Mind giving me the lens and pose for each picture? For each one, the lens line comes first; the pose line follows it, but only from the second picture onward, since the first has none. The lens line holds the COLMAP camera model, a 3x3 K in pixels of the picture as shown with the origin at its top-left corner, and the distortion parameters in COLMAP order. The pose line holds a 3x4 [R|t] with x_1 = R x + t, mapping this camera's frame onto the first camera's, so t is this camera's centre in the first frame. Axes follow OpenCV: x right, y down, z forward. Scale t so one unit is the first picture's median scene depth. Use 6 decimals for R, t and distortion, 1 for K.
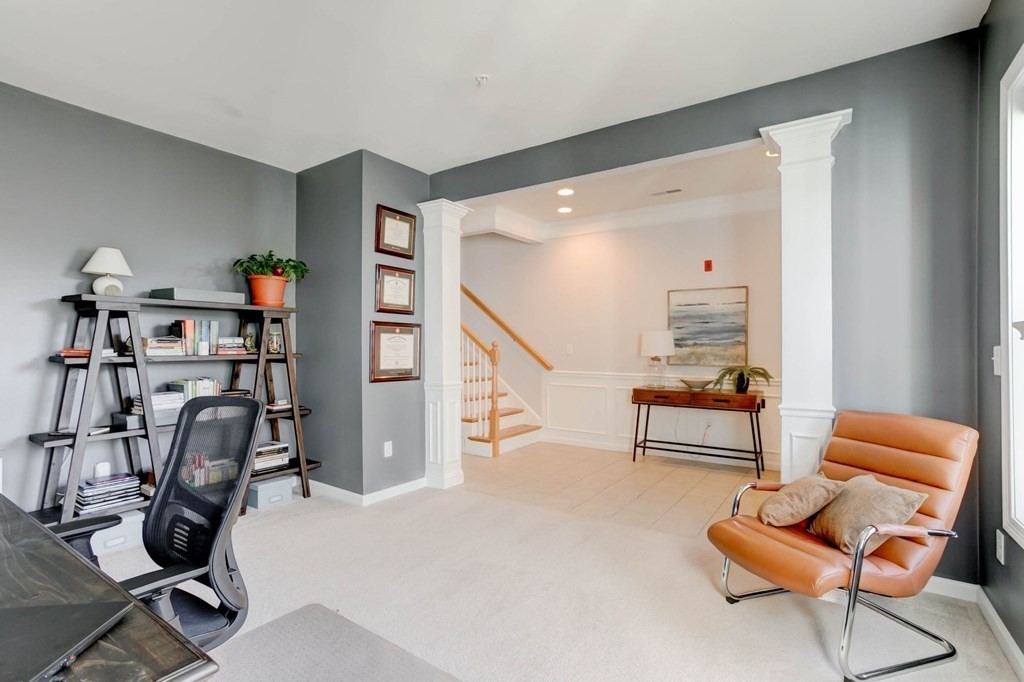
lens RADIAL K [[491.1, 0, 534.6], [0, 491.1, 340.8], [0, 0, 1]] dist [-0.001392, -0.000058]
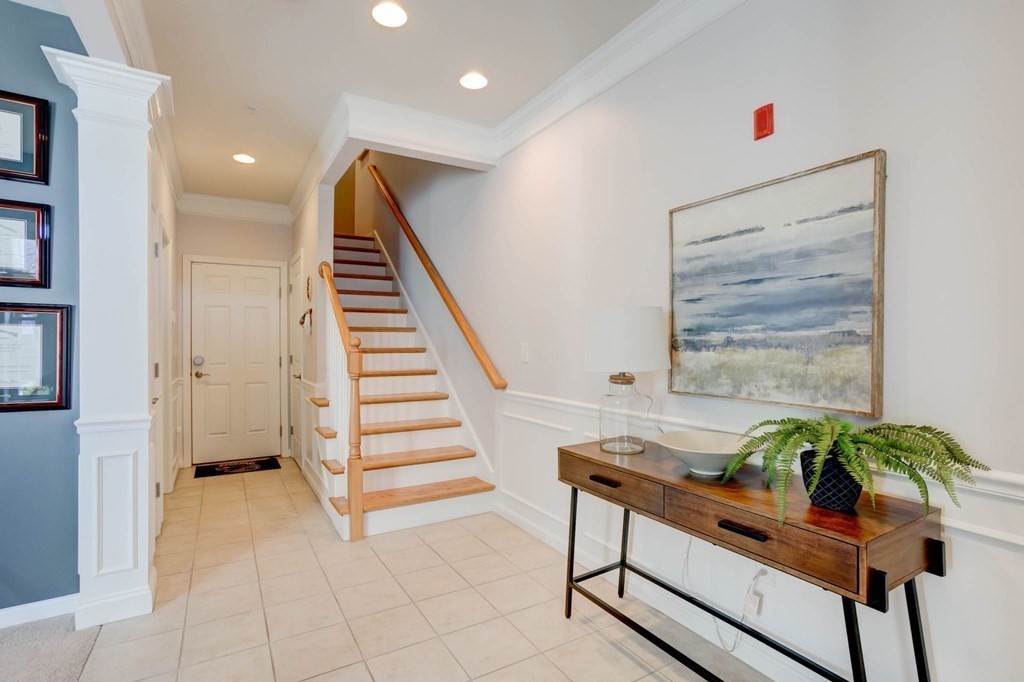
lens RADIAL K [[499.7, 0, 503.5], [0, 499.7, 341.8], [0, 0, 1]] dist [-0.026973, 0.019985]
pose [[0.889031, -0.001492, -0.457845, 0.351315], [0.003958, 0.999982, 0.004426, 0.004390], [0.457831, -0.005747, 0.889021, 0.595285]]
